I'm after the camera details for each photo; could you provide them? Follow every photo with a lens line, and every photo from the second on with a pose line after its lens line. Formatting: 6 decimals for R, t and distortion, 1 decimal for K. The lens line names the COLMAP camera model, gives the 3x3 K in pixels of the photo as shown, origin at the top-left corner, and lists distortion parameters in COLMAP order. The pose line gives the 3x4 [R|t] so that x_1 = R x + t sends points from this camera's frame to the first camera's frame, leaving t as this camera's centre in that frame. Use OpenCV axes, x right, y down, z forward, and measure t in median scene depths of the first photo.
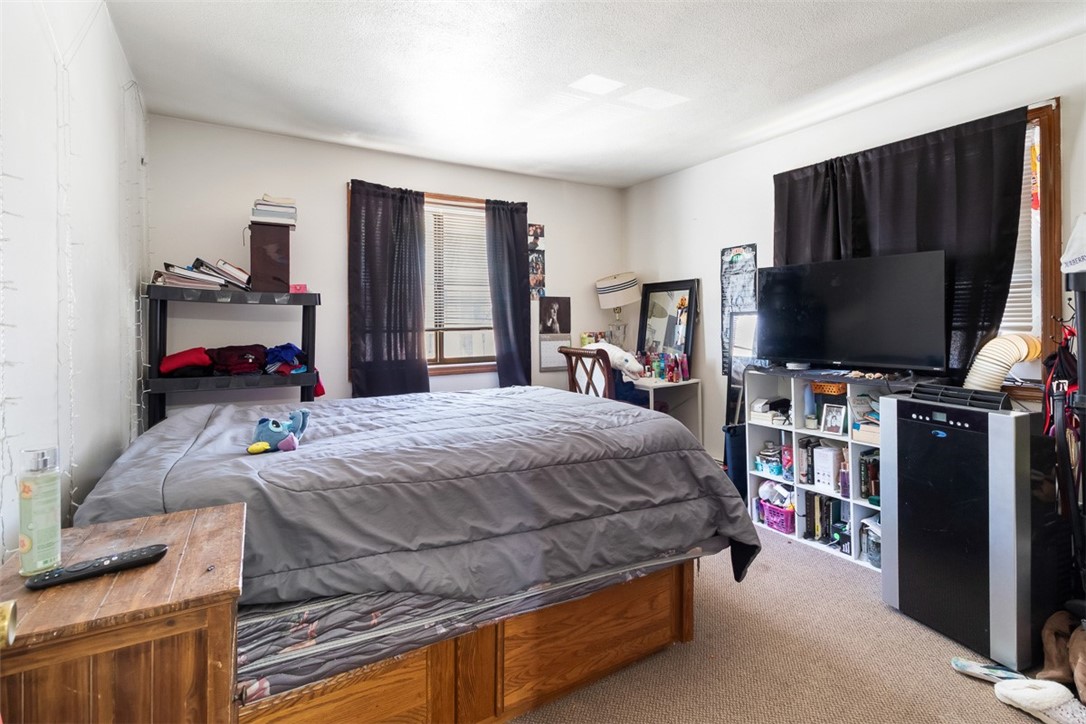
lens RADIAL K [[519.8, 0, 547.7], [0, 519.8, 315.7], [0, 0, 1]] dist [-0.000869, -0.000763]
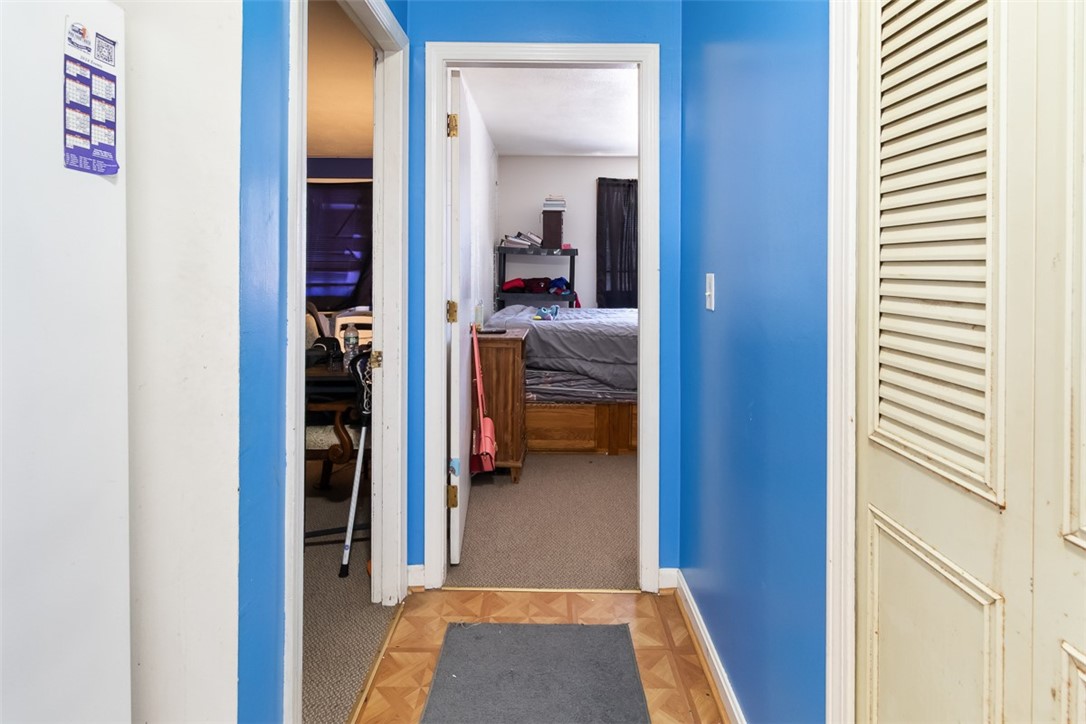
lens RADIAL K [[525.8, 0, 540.9], [0, 525.8, 266.6], [0, 0, 1]] dist [0.000489, -0.000006]
pose [[0.845034, 0.011200, -0.534596, 0.414635], [-0.003680, 0.999879, 0.015132, -0.010508], [0.534700, -0.010820, 0.844972, -0.571575]]
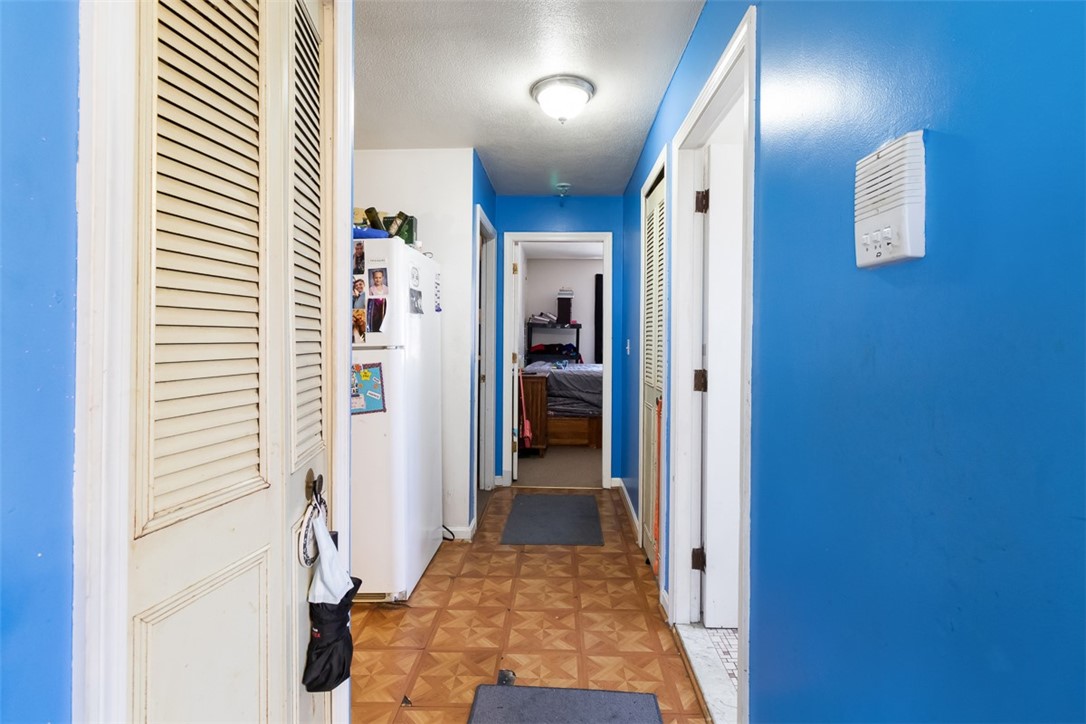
lens RADIAL K [[504.0, 0, 550.1], [0, 504.0, 341.8], [0, 0, 1]] dist [0.000183, -0.000139]
pose [[0.840246, 0.023904, -0.541679, 0.805731], [-0.009689, 0.999530, 0.029078, -0.028134], [0.542119, -0.019184, 0.840082, -1.205998]]
